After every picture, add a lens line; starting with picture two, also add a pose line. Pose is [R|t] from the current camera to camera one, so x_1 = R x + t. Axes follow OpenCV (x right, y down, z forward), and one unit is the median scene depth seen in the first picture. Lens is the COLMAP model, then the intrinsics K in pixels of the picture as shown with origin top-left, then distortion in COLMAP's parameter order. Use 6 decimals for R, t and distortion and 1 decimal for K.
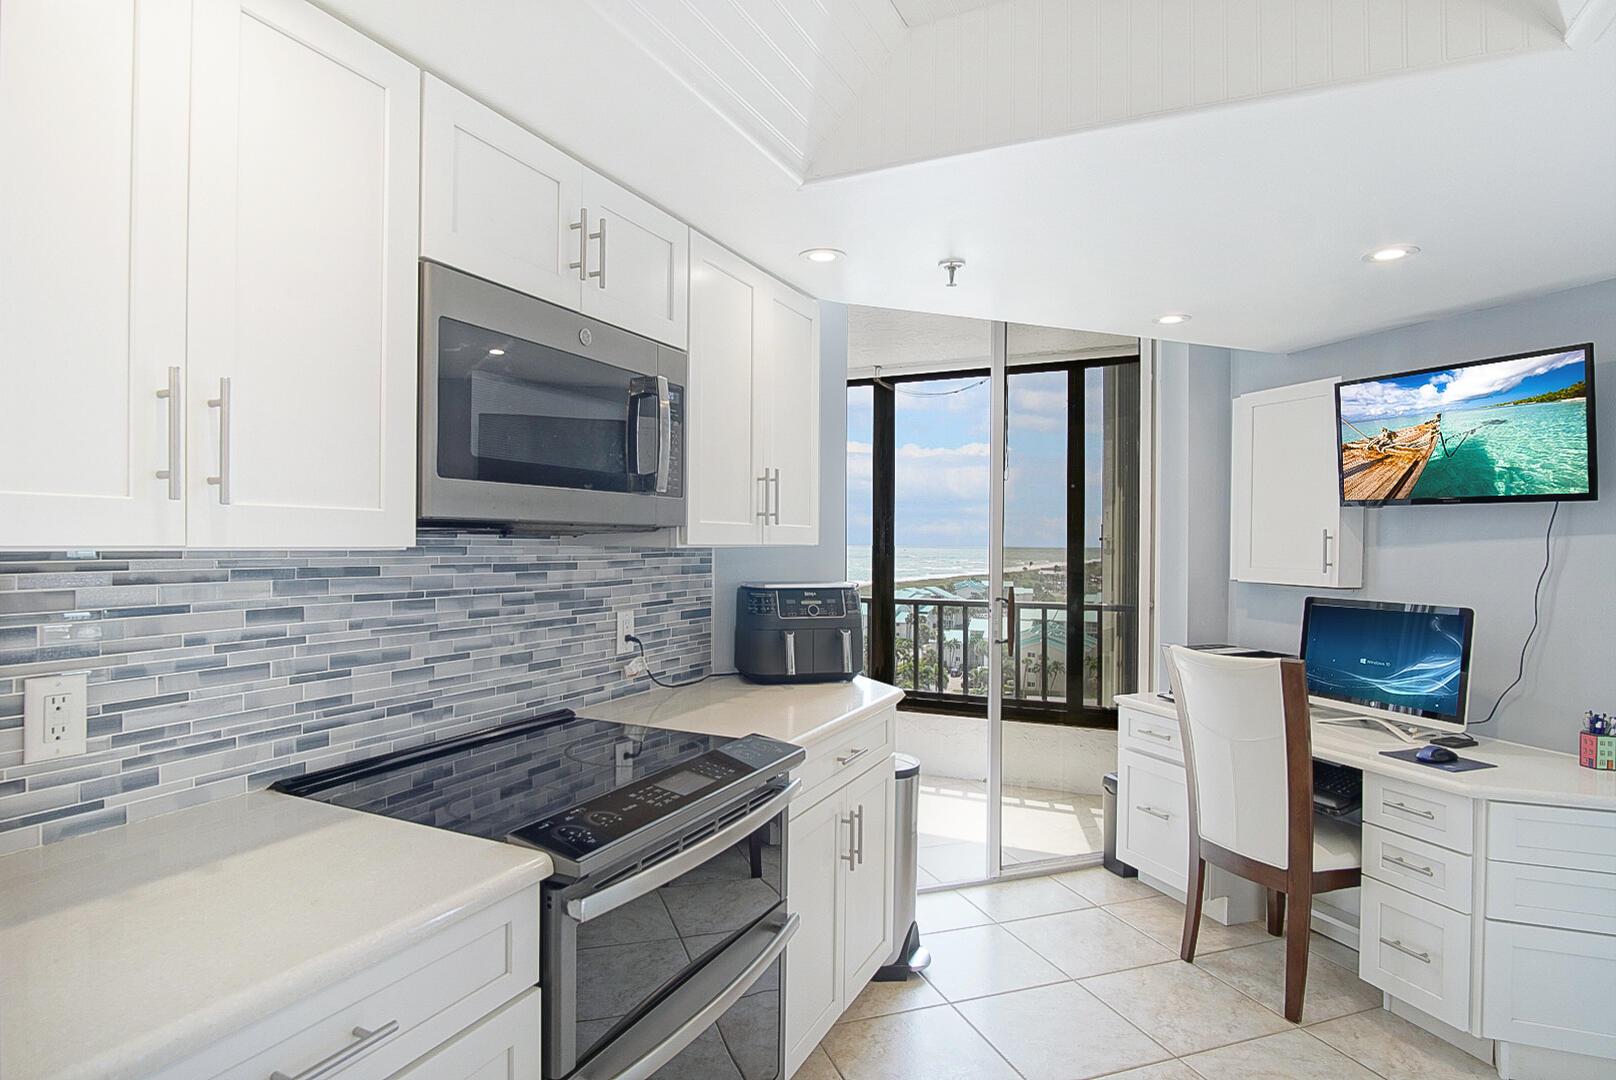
lens RADIAL K [[861.6, 0, 793.8], [0, 861.6, 531.8], [0, 0, 1]] dist [-0.038285, 0.012086]
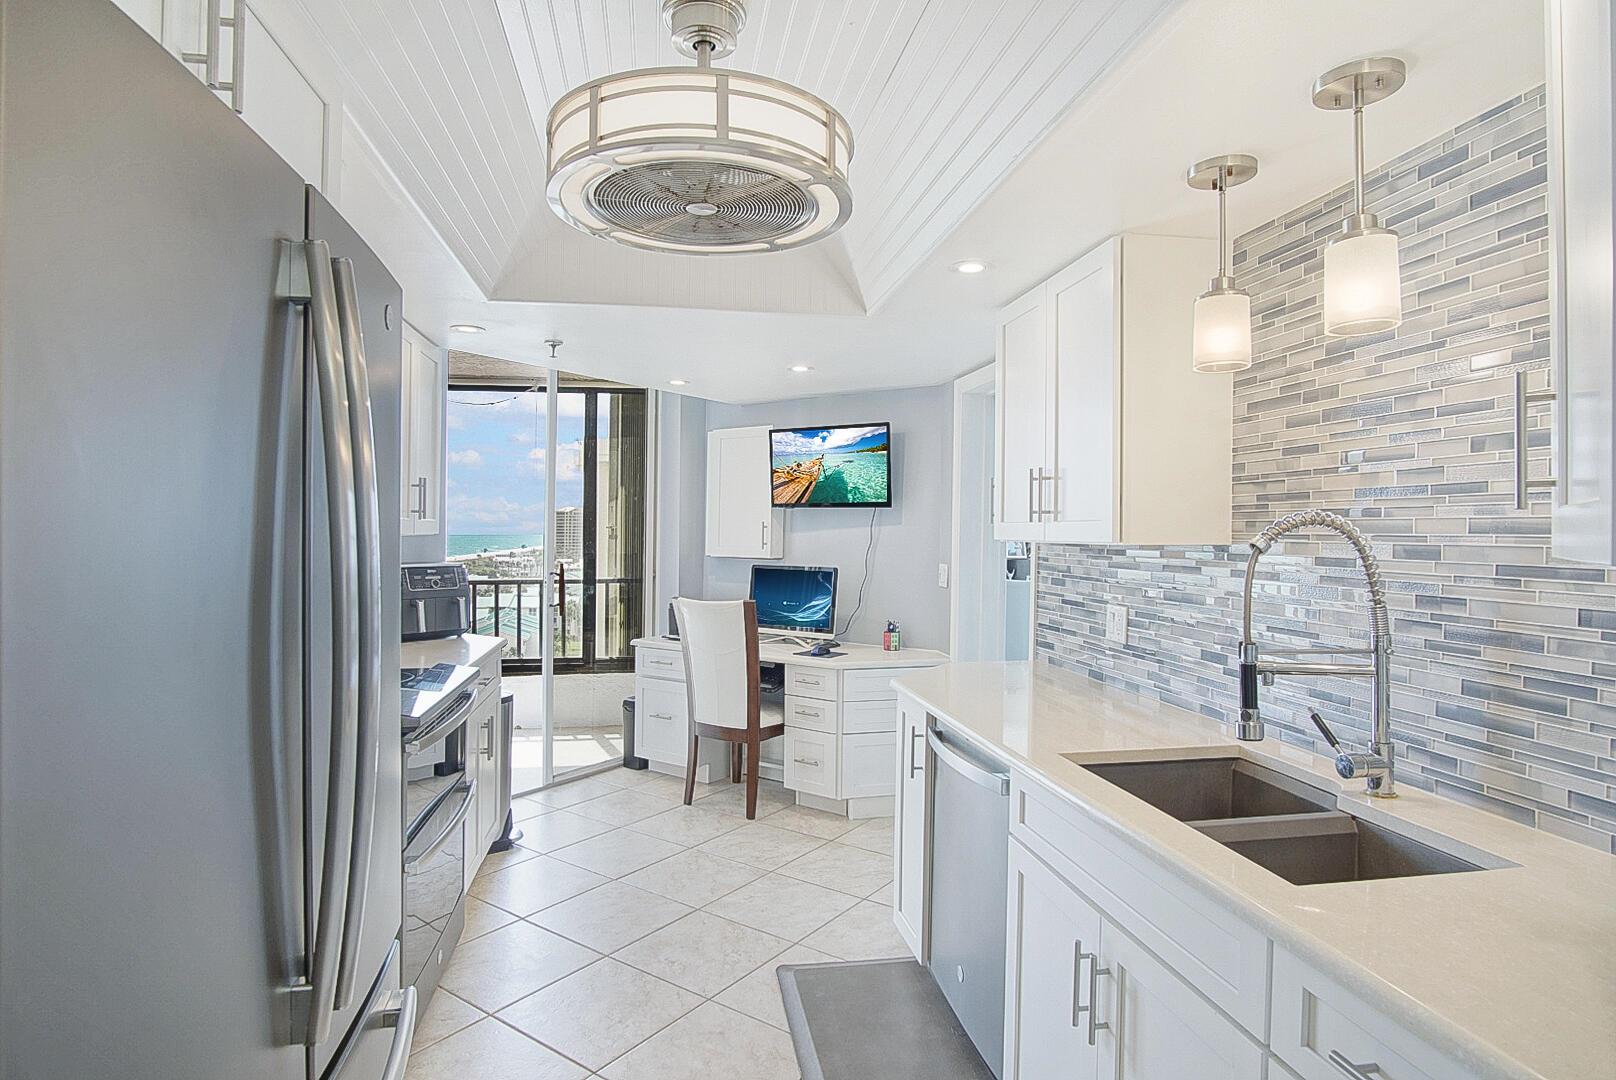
lens RADIAL K [[861.6, 0, 793.8], [0, 861.6, 531.8], [0, 0, 1]] dist [-0.038285, 0.012086]
pose [[0.816728, -0.005625, 0.576996, -0.282486], [-0.003505, 0.999886, 0.014709, -0.008658], [-0.577012, -0.014035, 0.816615, -0.380980]]
